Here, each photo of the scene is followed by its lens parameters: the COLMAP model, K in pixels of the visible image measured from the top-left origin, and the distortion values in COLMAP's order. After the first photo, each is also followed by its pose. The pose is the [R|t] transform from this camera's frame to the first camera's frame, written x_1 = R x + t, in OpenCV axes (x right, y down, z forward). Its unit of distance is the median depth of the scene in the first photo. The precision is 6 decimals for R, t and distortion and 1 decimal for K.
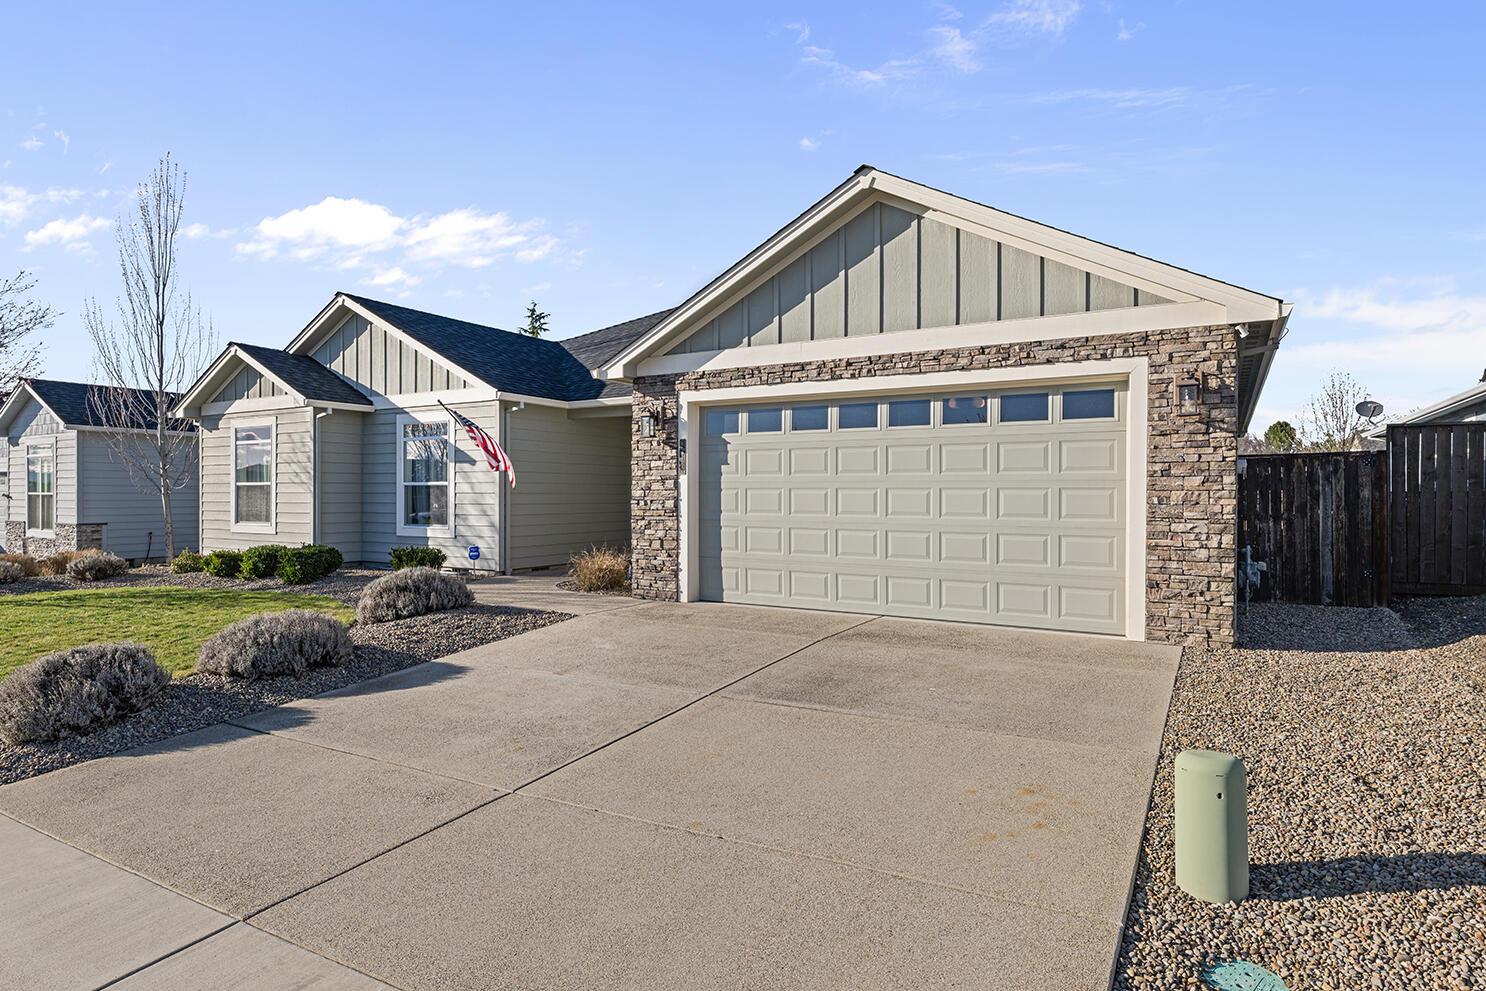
lens RADIAL K [[865.1, 0, 744.1], [0, 865.1, 502.3], [0, 0, 1]] dist [-0.000742, -0.000230]
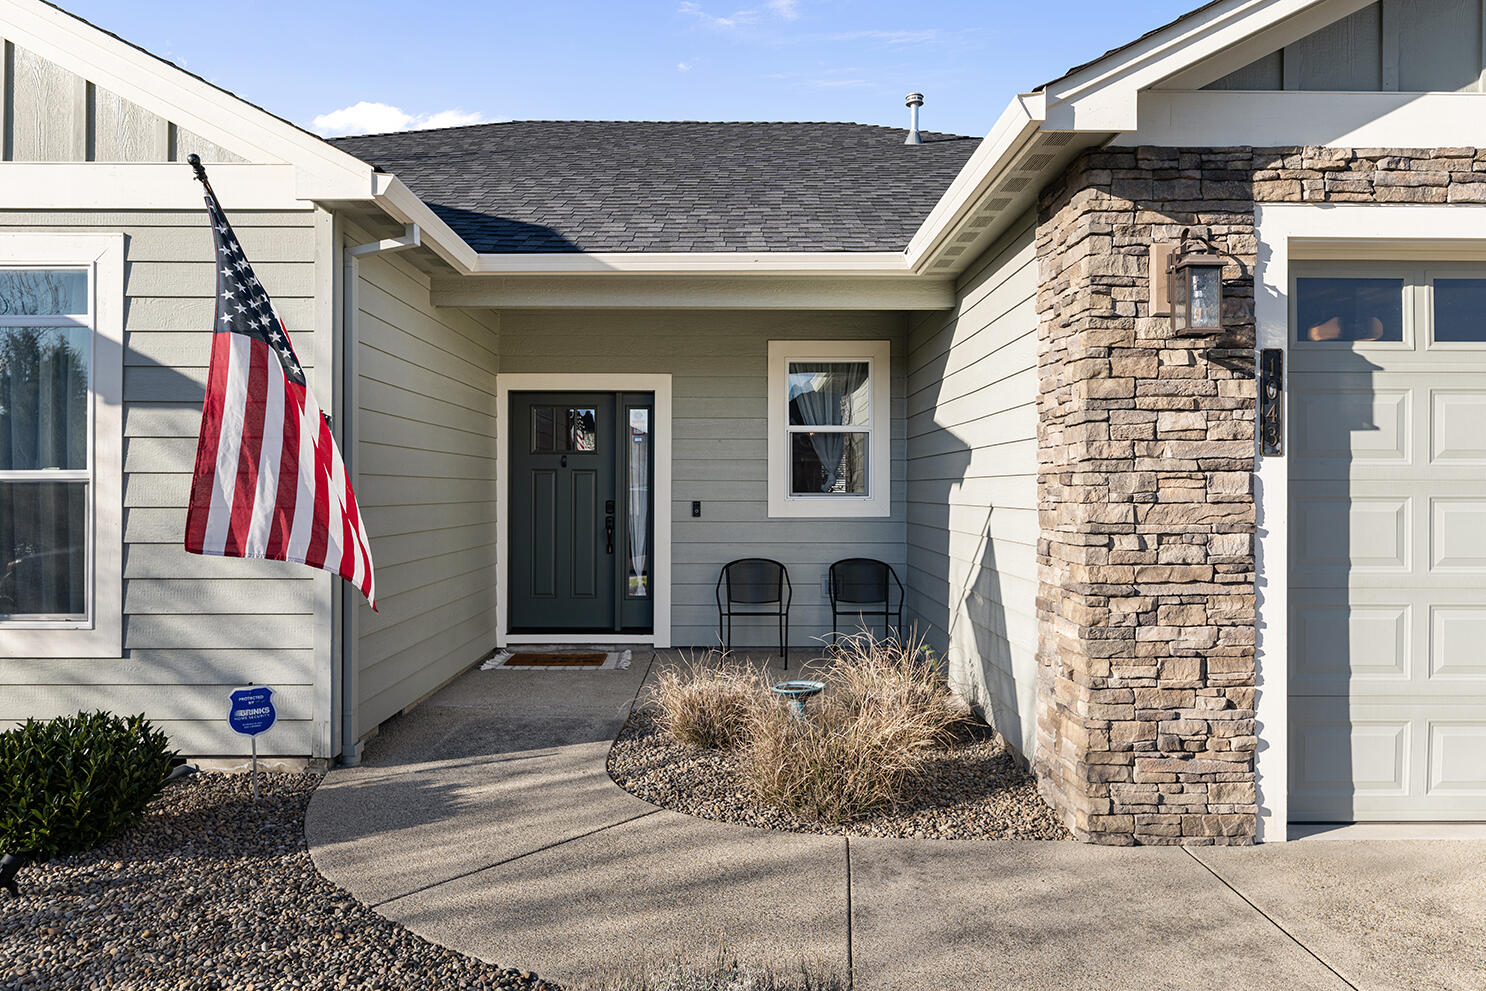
lens RADIAL K [[991.9, 0, 744.0], [0, 991.9, 495.4], [0, 0, 1]] dist [0.000124, -0.001502]
pose [[0.847616, -0.000658, 0.530610, -0.441180], [0.004393, 0.999974, -0.005778, -0.015810], [-0.530592, 0.007229, 0.847597, 0.783098]]
